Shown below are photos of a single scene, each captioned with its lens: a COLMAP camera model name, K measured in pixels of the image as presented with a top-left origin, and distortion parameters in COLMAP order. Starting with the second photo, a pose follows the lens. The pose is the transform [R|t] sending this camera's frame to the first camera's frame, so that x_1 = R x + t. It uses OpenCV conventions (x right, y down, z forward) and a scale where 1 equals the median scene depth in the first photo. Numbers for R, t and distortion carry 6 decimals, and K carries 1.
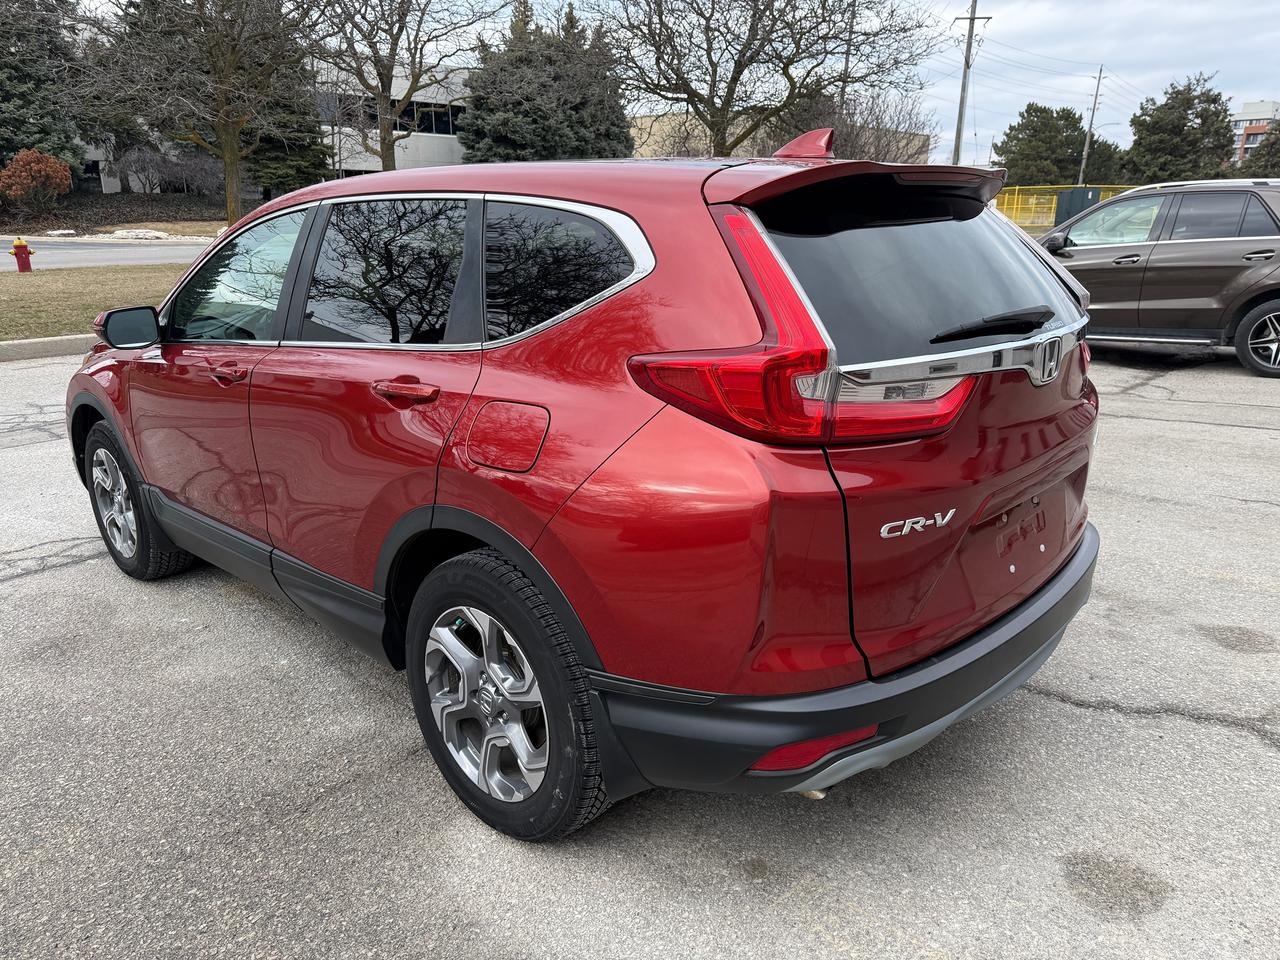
lens RADIAL K [[913.5, 0, 645.7], [0, 913.5, 479.0], [0, 0, 1]] dist [0.009884, -0.017660]
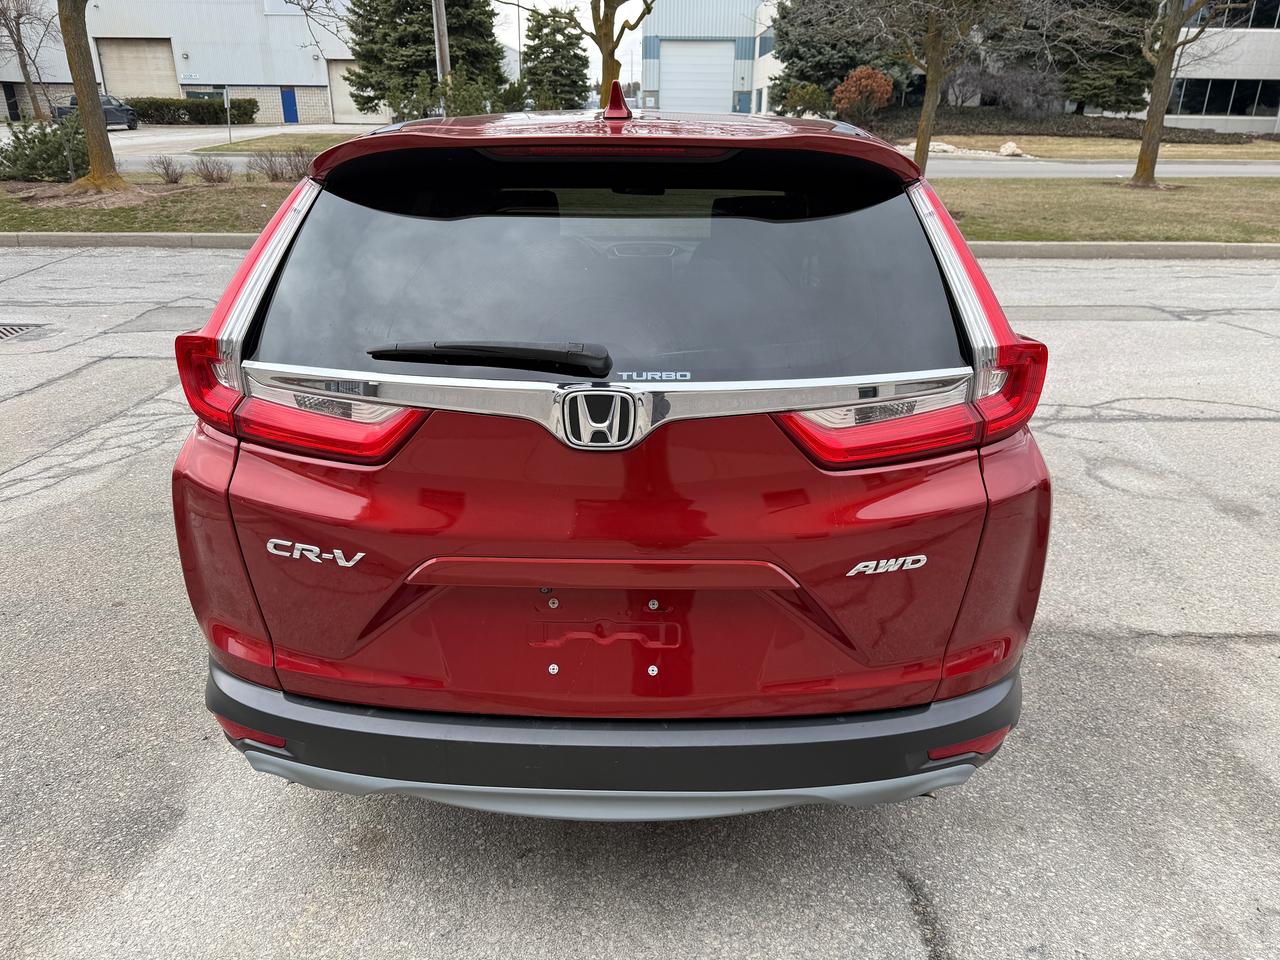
lens RADIAL K [[922.1, 0, 643.7], [0, 922.1, 474.7], [0, 0, 1]] dist [0.003411, -0.003719]
pose [[0.675926, 0.273715, -0.684254, 0.495368], [-0.218673, 0.961146, 0.168466, -0.110593], [0.703780, 0.035758, 0.709518, 0.255641]]
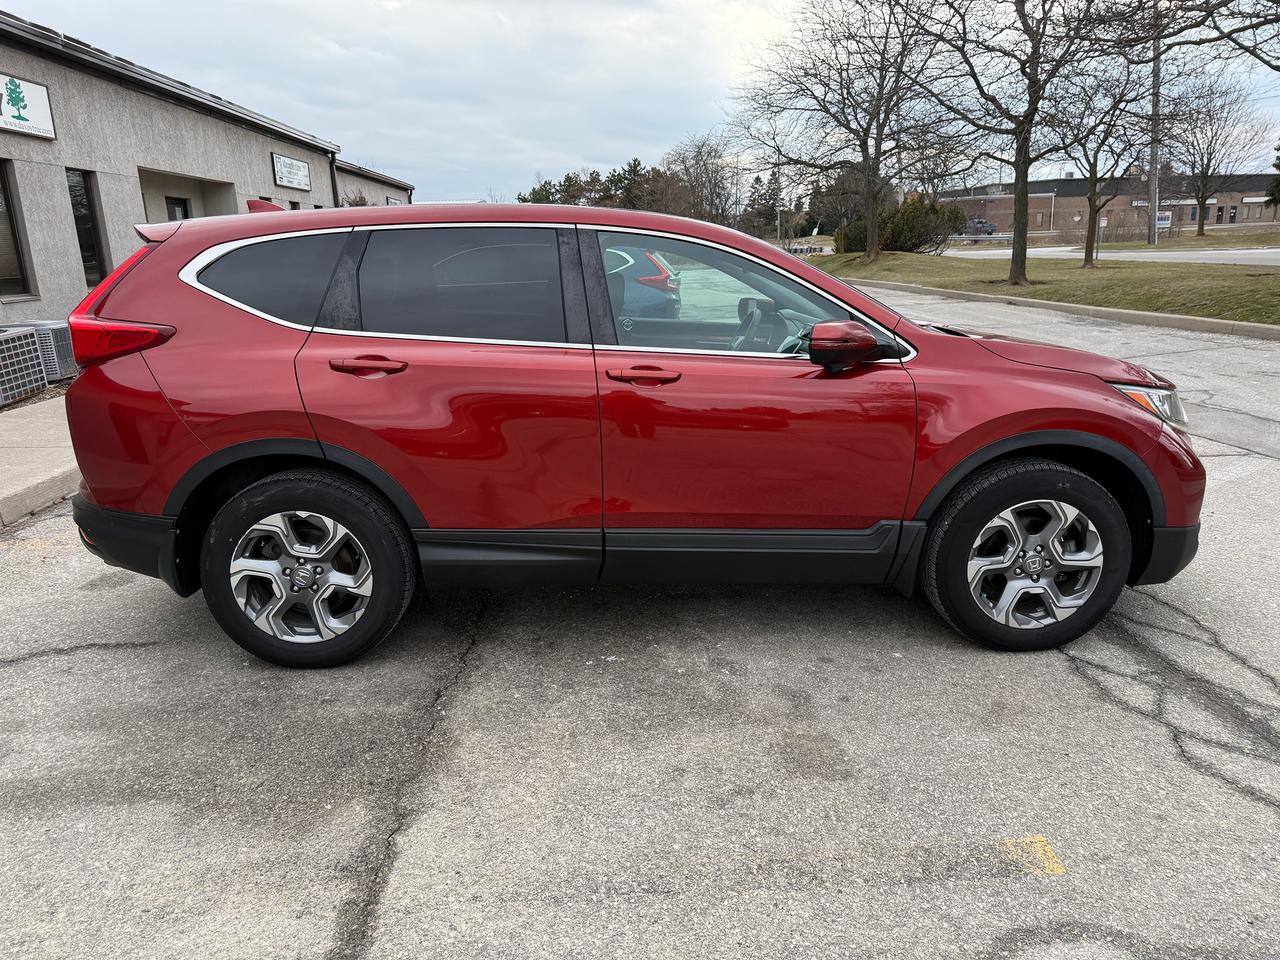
lens RADIAL K [[913.5, 0, 645.7], [0, 913.5, 479.0], [0, 0, 1]] dist [0.009884, -0.017660]
pose [[-0.697191, 0.202442, -0.687707, 0.498105], [-0.172184, 0.883931, 0.434763, -0.129015], [0.695900, 0.421525, -0.581411, 0.325745]]
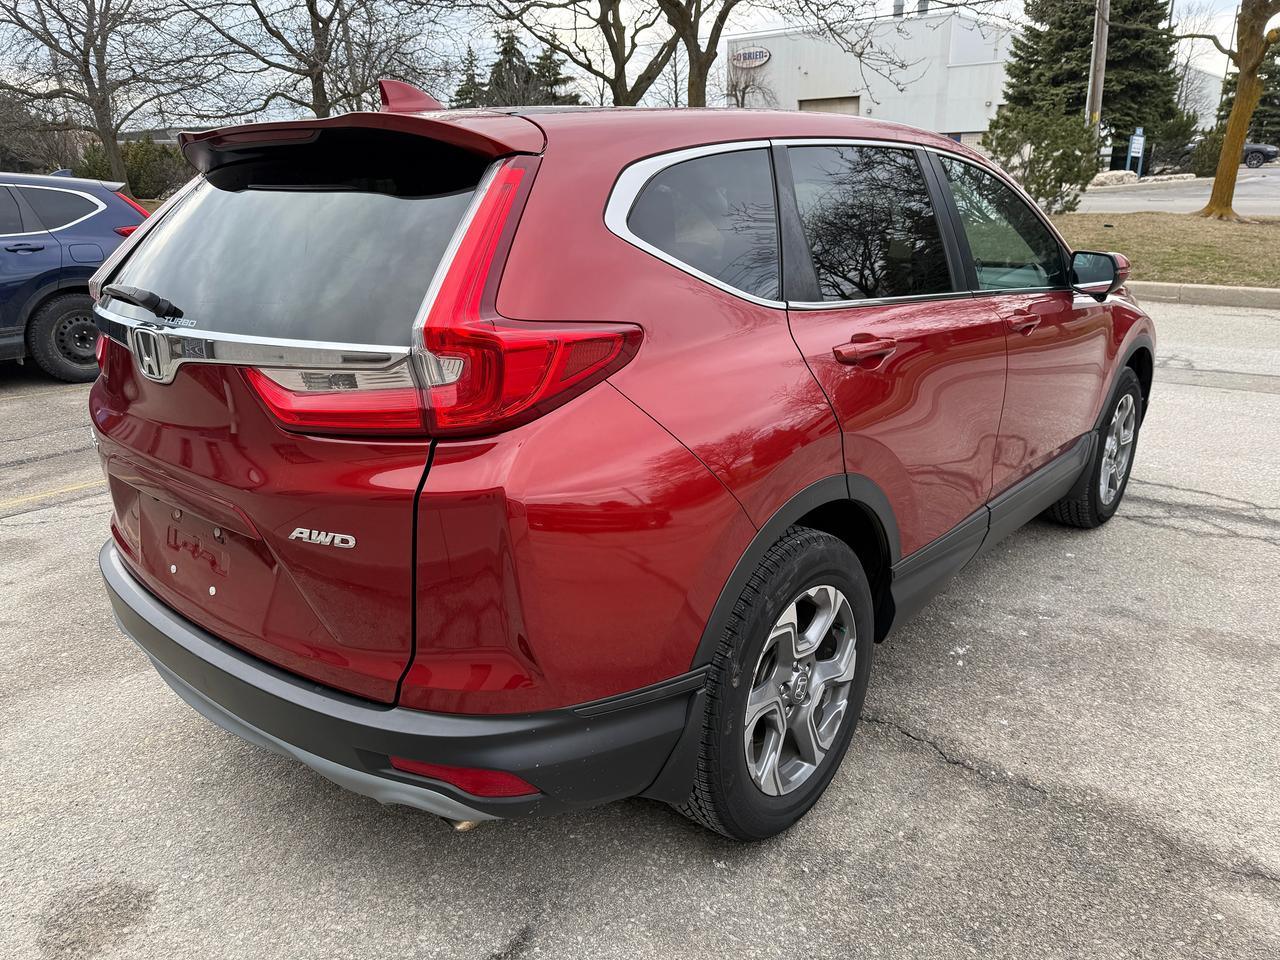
lens RADIAL K [[922.1, 0, 643.7], [0, 922.1, 474.7], [0, 0, 1]] dist [0.003411, -0.003719]
pose [[0.064392, 0.314467, -0.947082, 0.505289], [-0.262429, 0.920984, 0.287959, -0.115606], [0.962800, 0.229999, 0.141829, 0.279047]]
